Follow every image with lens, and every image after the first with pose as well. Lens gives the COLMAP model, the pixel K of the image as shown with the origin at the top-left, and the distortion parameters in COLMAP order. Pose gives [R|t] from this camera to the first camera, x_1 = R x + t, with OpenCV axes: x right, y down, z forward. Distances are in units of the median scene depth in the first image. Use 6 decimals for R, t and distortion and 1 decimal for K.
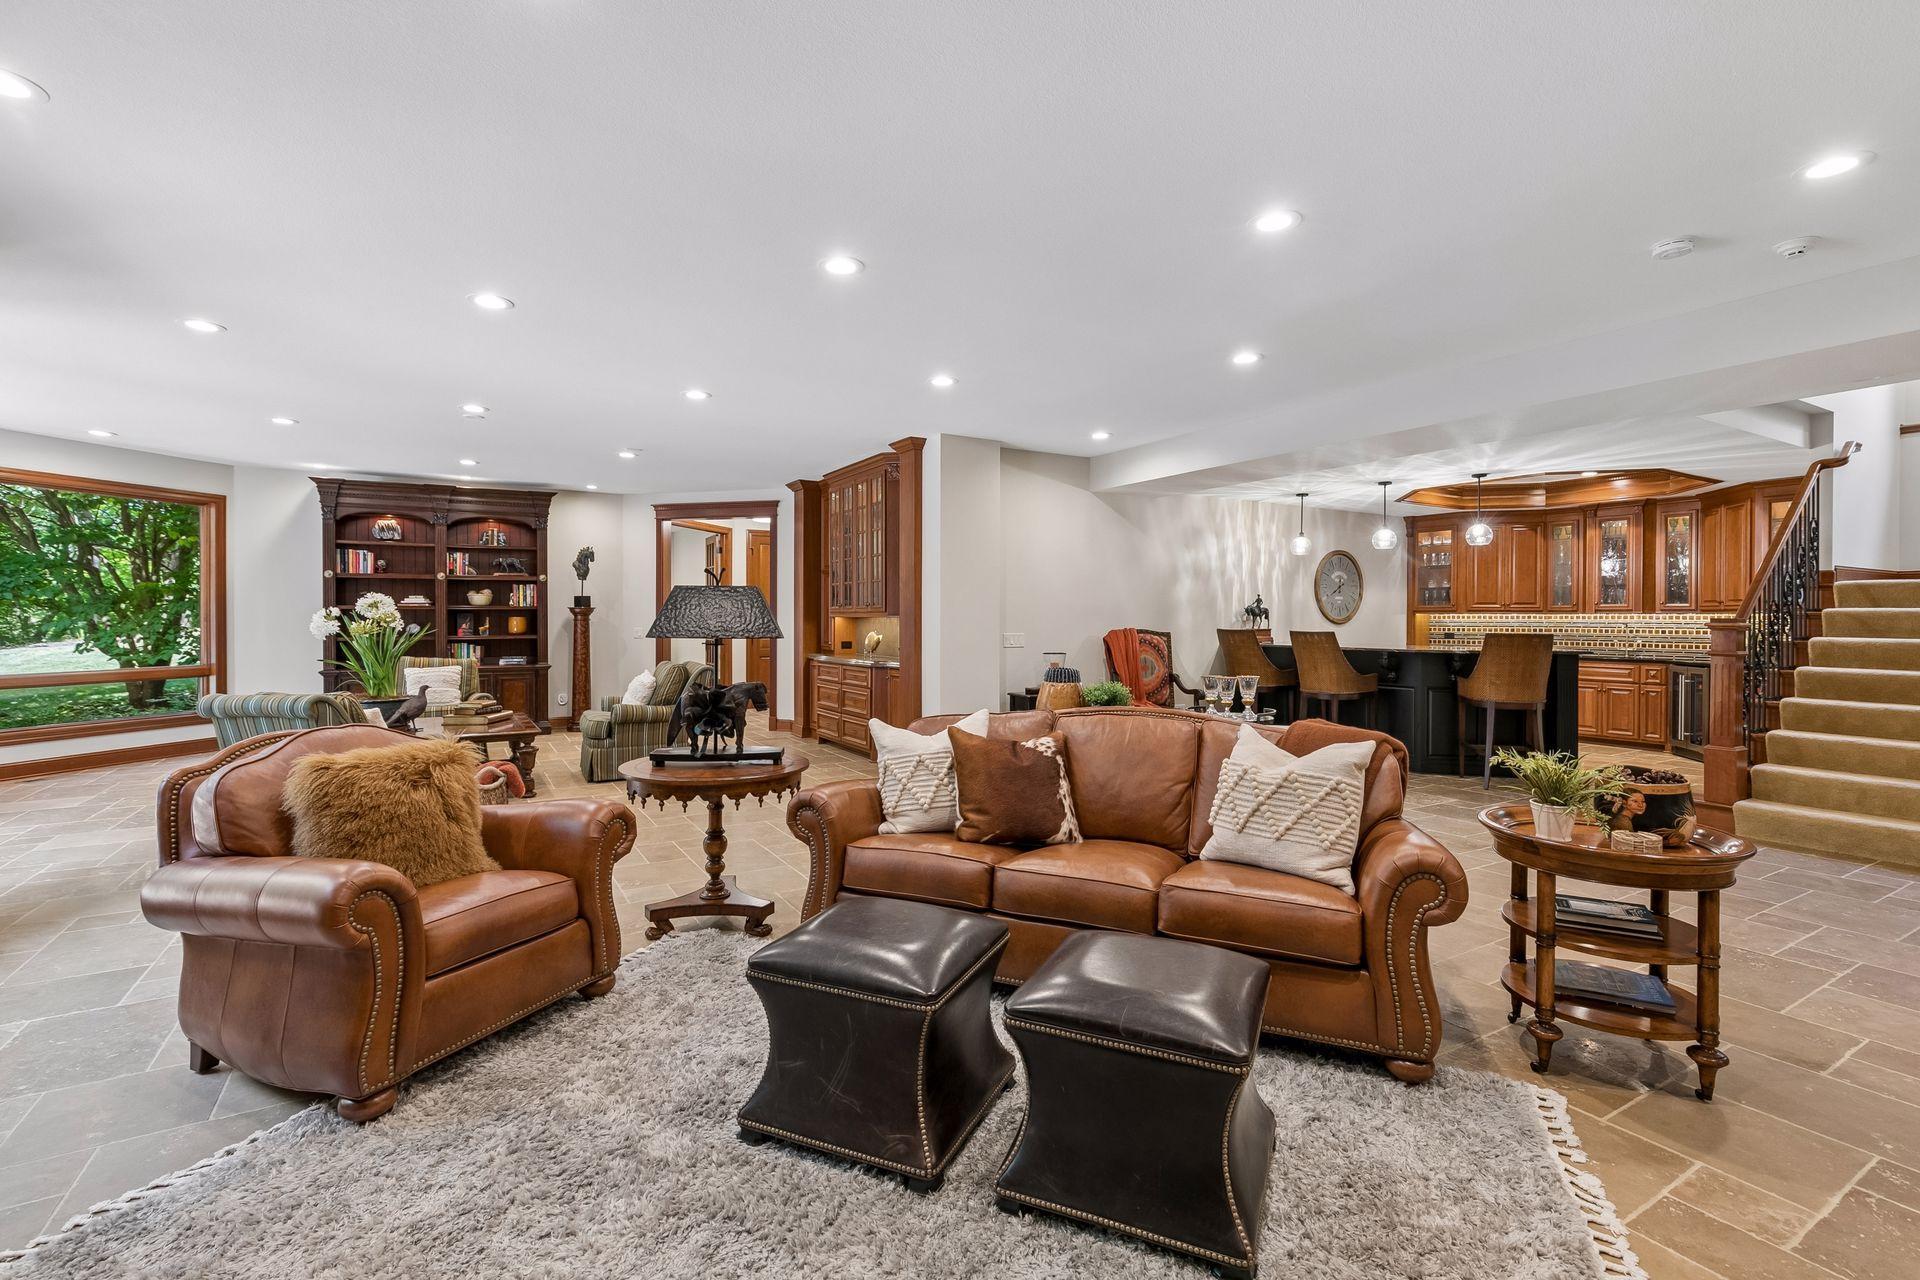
lens RADIAL K [[862.0, 0, 952.9], [0, 862.0, 616.3], [0, 0, 1]] dist [0.010772, -0.000496]
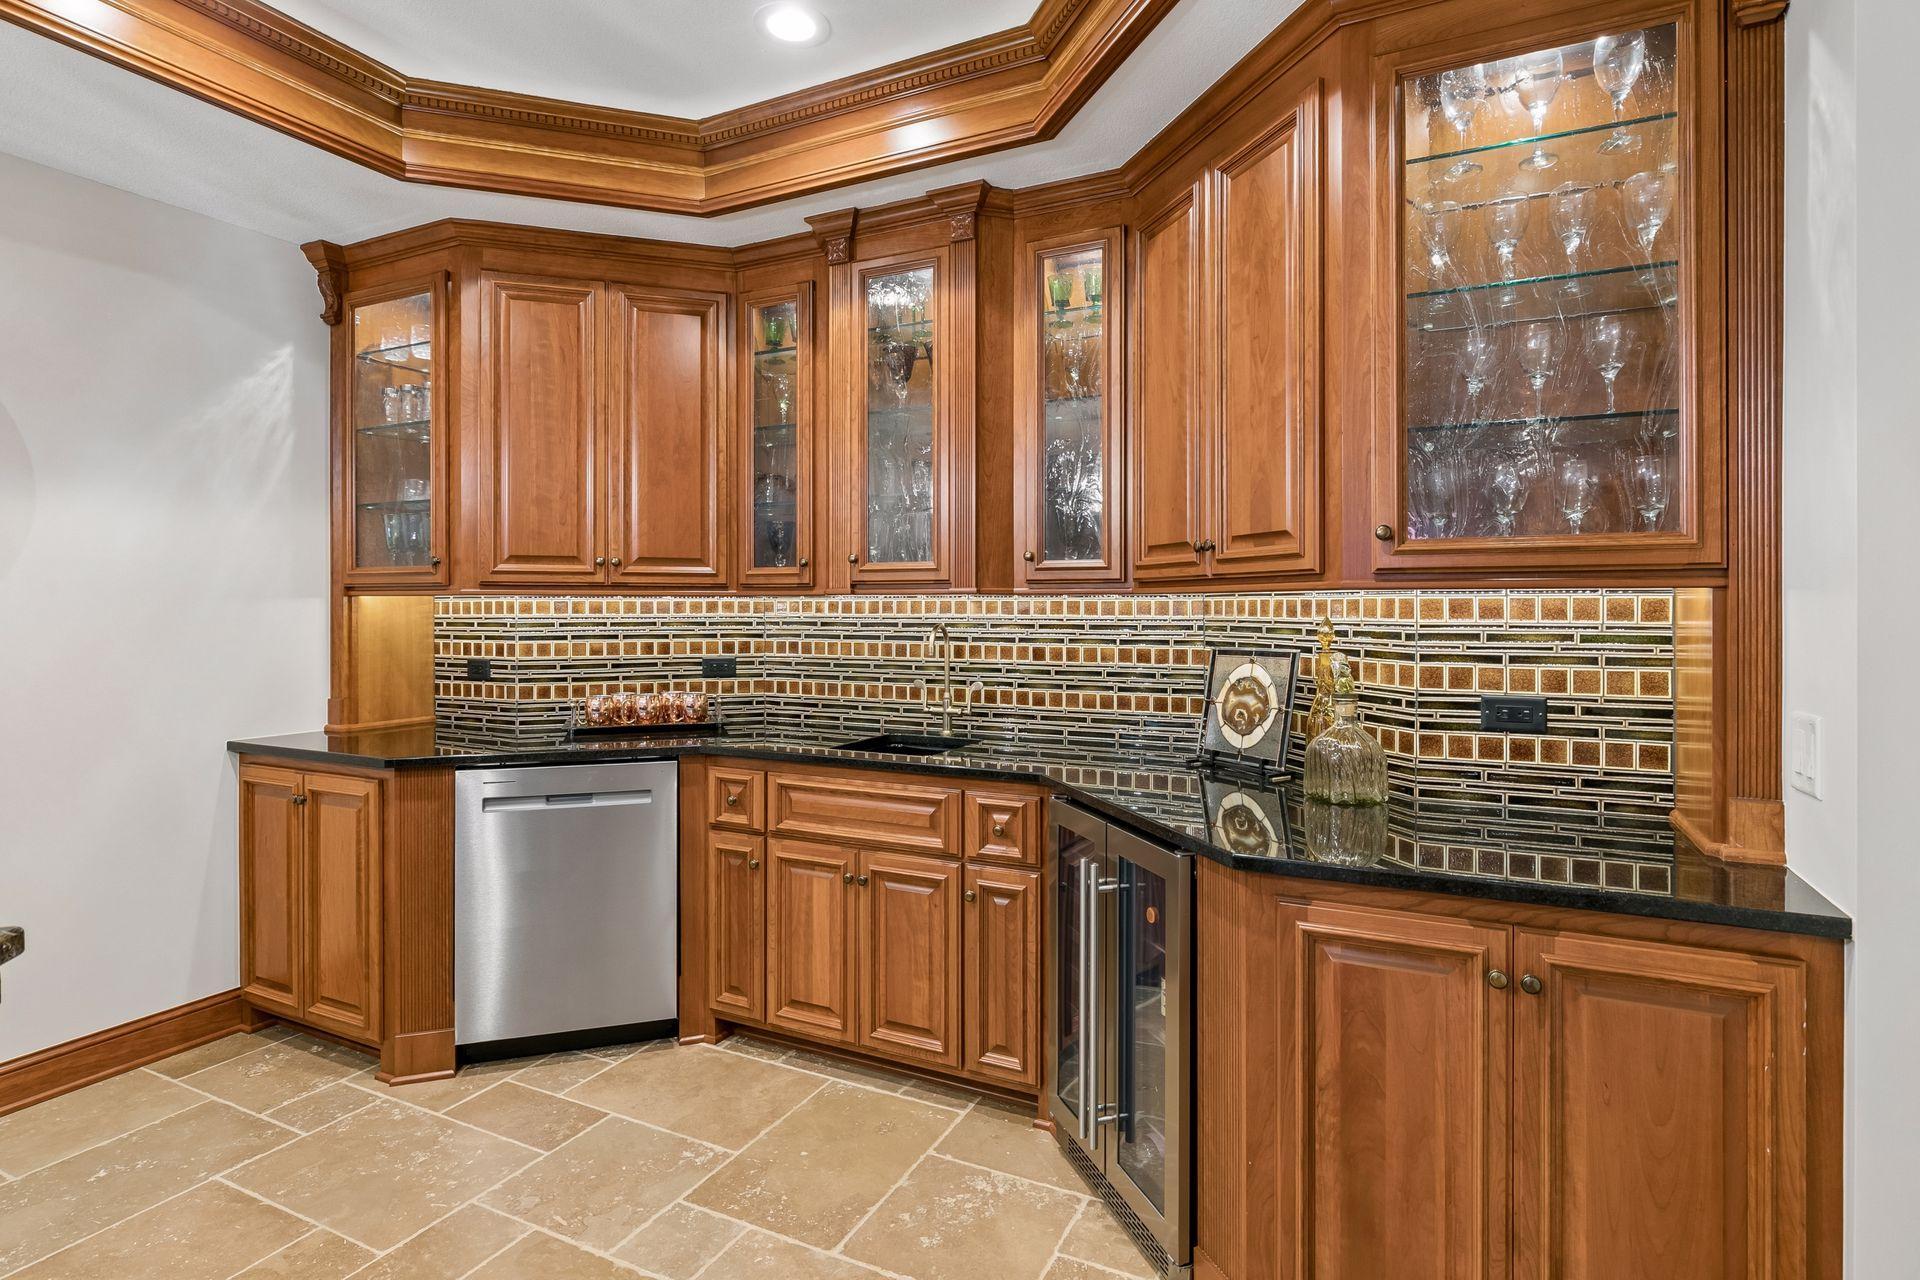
lens RADIAL K [[920.3, 0, 946.5], [0, 920.3, 600.9], [0, 0, 1]] dist [-0.003041, -0.000974]
pose [[0.841733, 0.003673, 0.539882, 0.625527], [0.000319, 0.999973, -0.007300, 0.001095], [-0.539895, 0.006317, 0.841709, 0.753868]]
